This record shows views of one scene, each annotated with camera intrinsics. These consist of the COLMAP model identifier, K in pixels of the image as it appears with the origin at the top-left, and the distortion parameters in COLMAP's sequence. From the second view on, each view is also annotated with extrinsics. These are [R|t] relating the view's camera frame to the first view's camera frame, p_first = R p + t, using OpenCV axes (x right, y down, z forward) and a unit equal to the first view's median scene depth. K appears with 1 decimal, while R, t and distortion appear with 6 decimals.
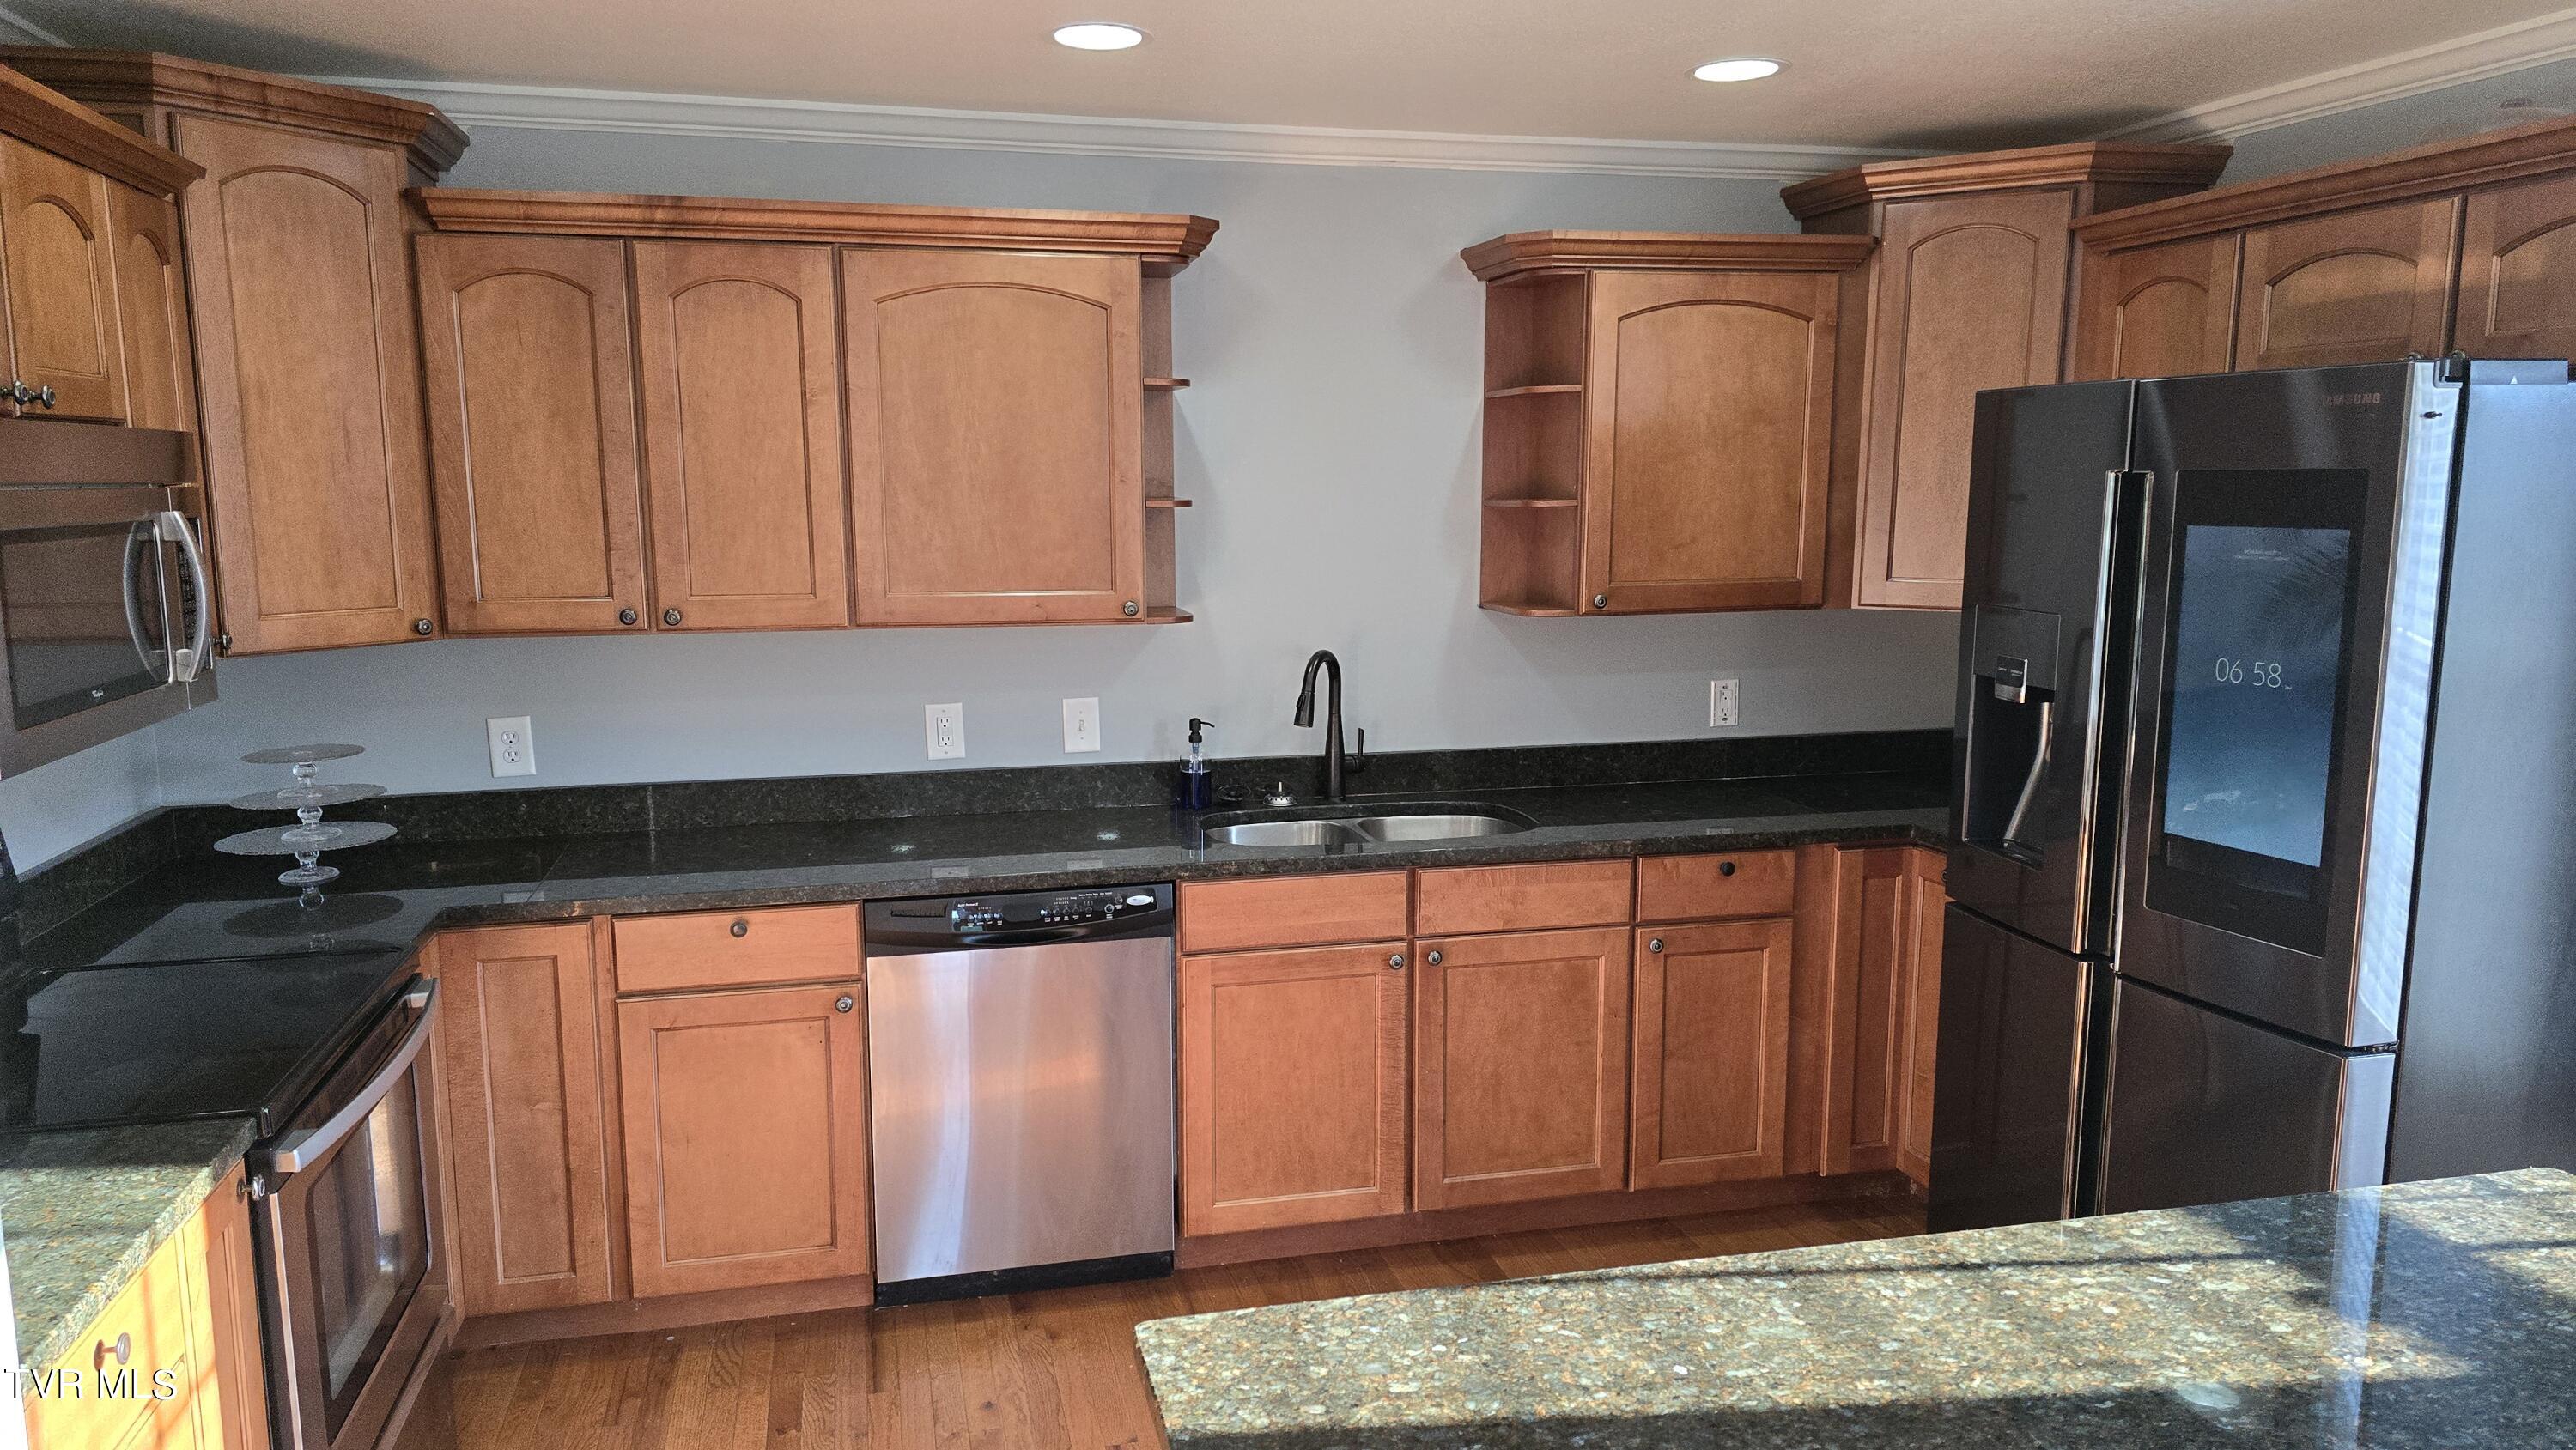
lens RADIAL K [[1768.6, 0, 1300.9], [0, 1768.6, 763.2], [0, 0, 1]] dist [0.041536, -0.002162]
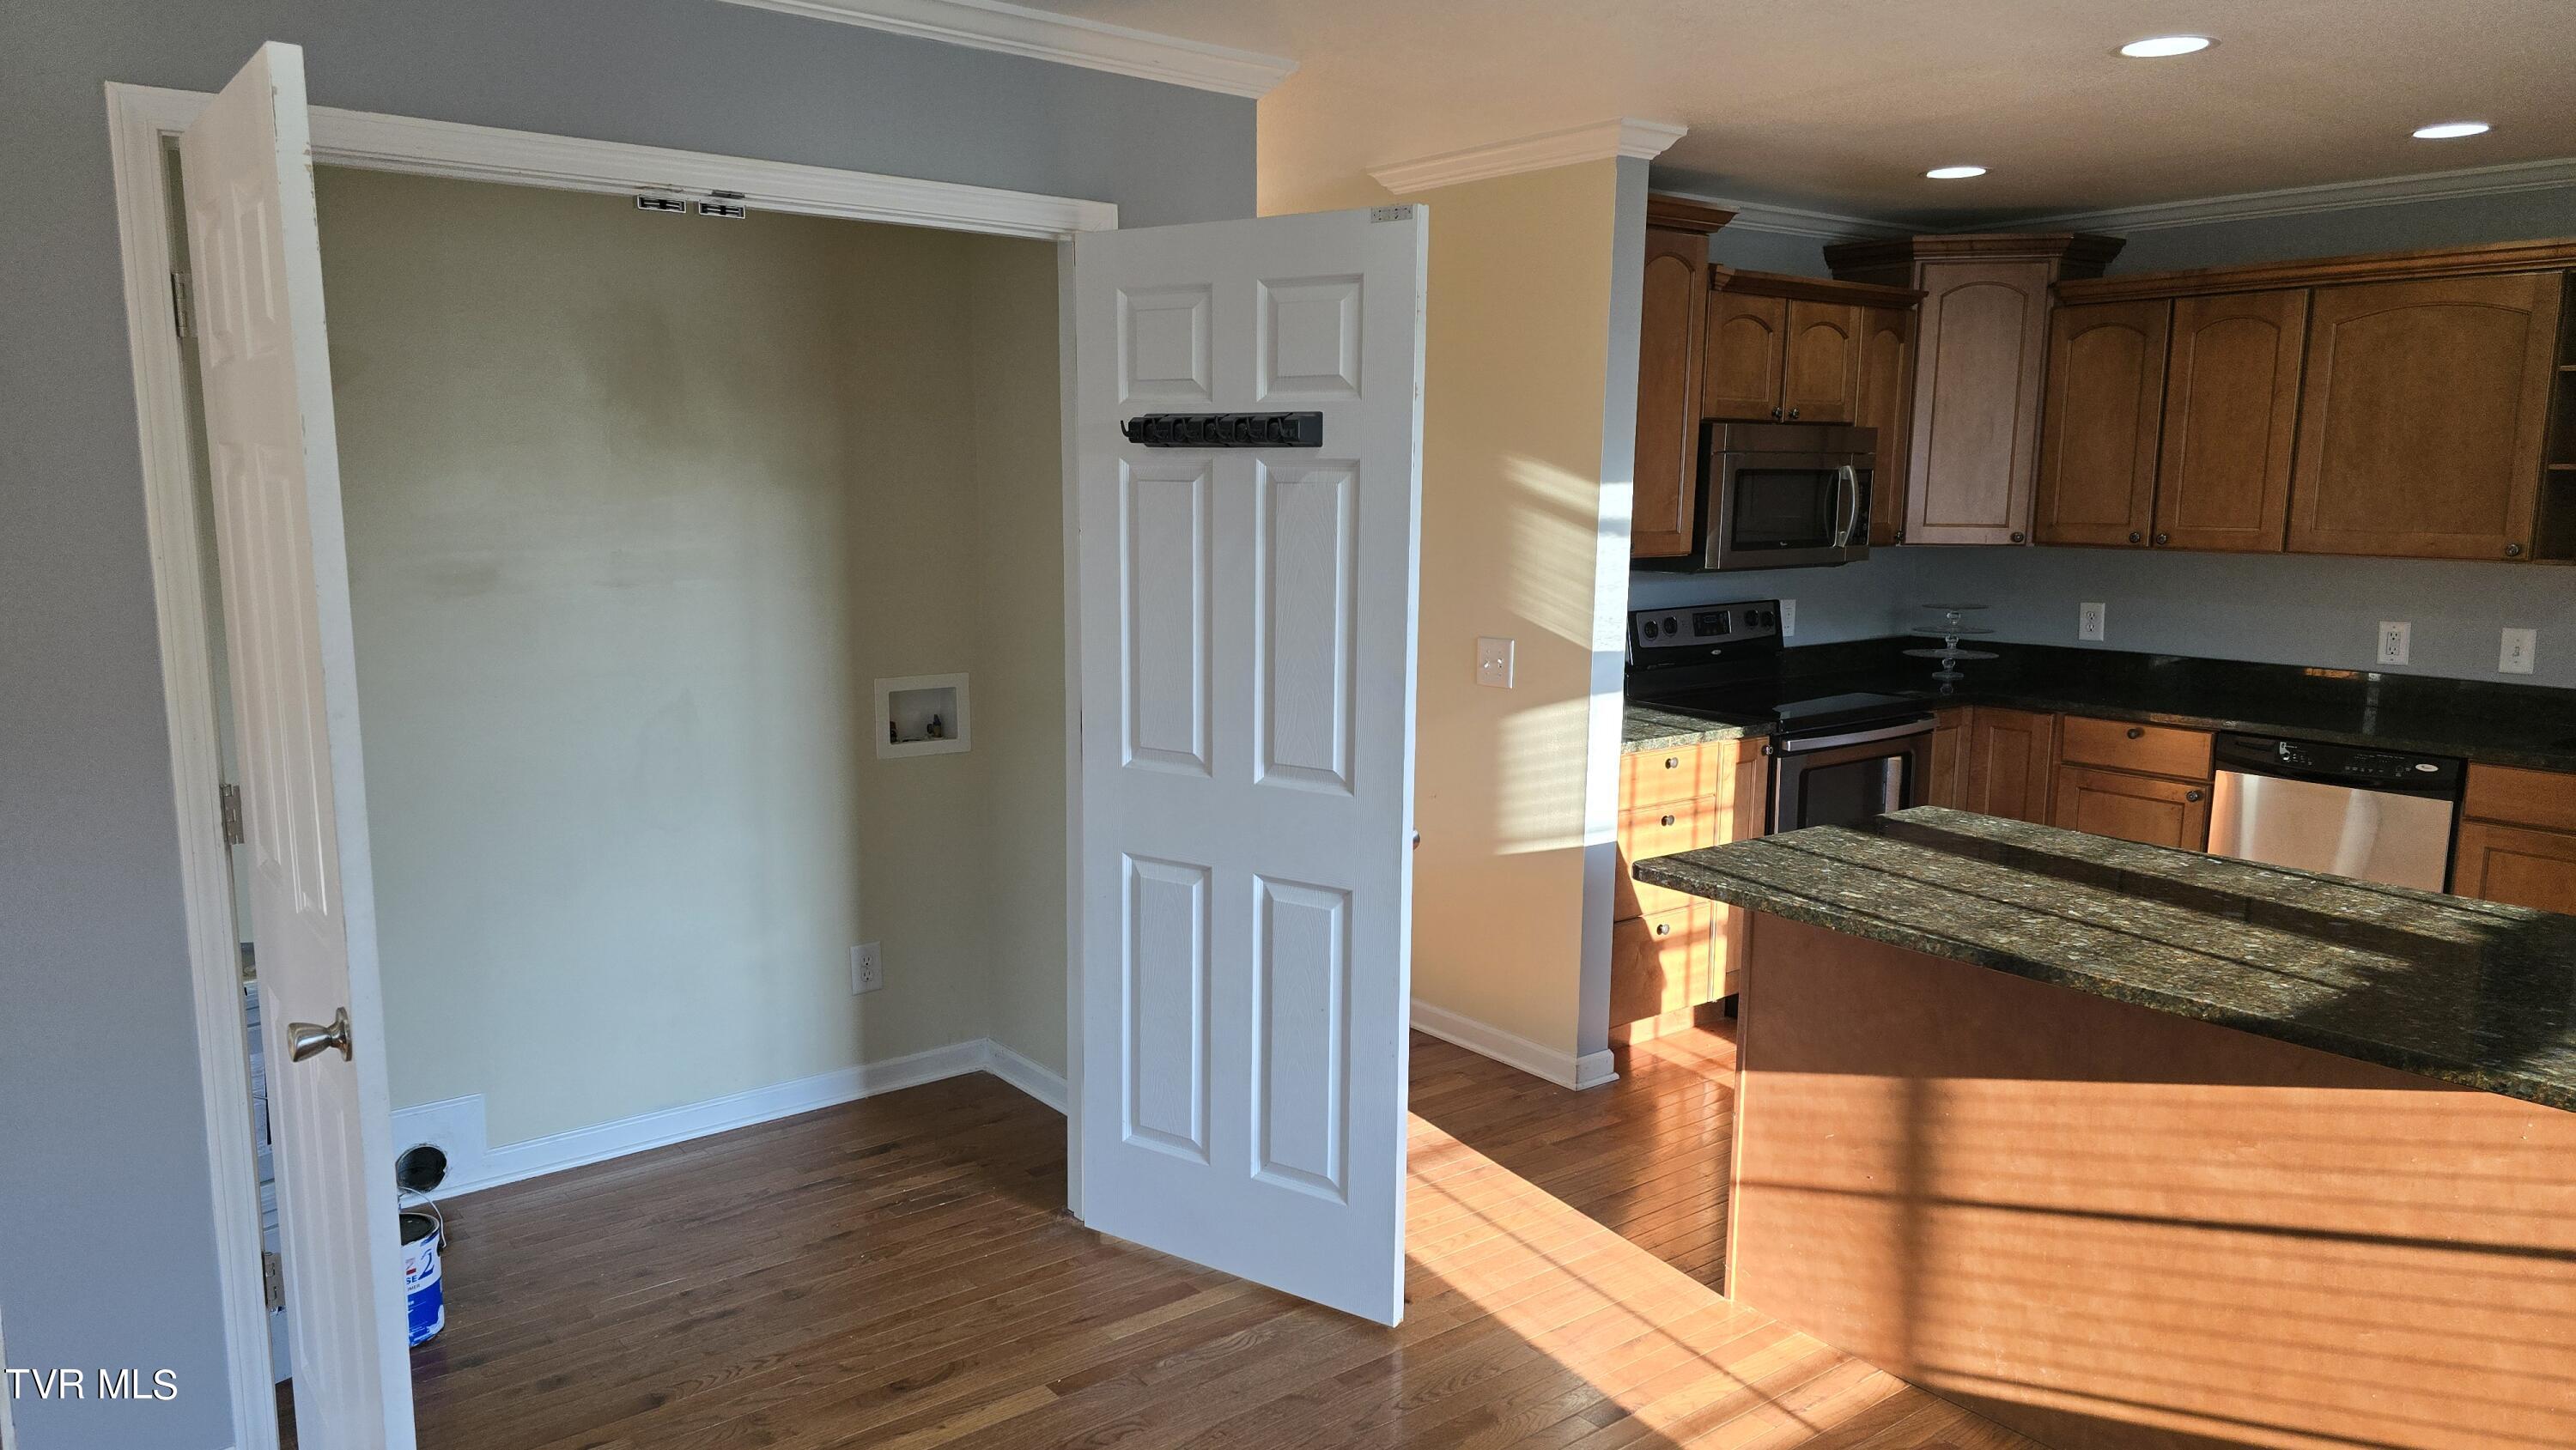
lens RADIAL K [[1768.6, 0, 1300.9], [0, 1768.6, 763.2], [0, 0, 1]] dist [0.041536, -0.002162]
pose [[0.424824, 0.155153, -0.891881, 0.747526], [-0.154862, 0.983137, 0.097264, 0.074099], [0.891932, 0.096799, 0.441687, -0.339220]]
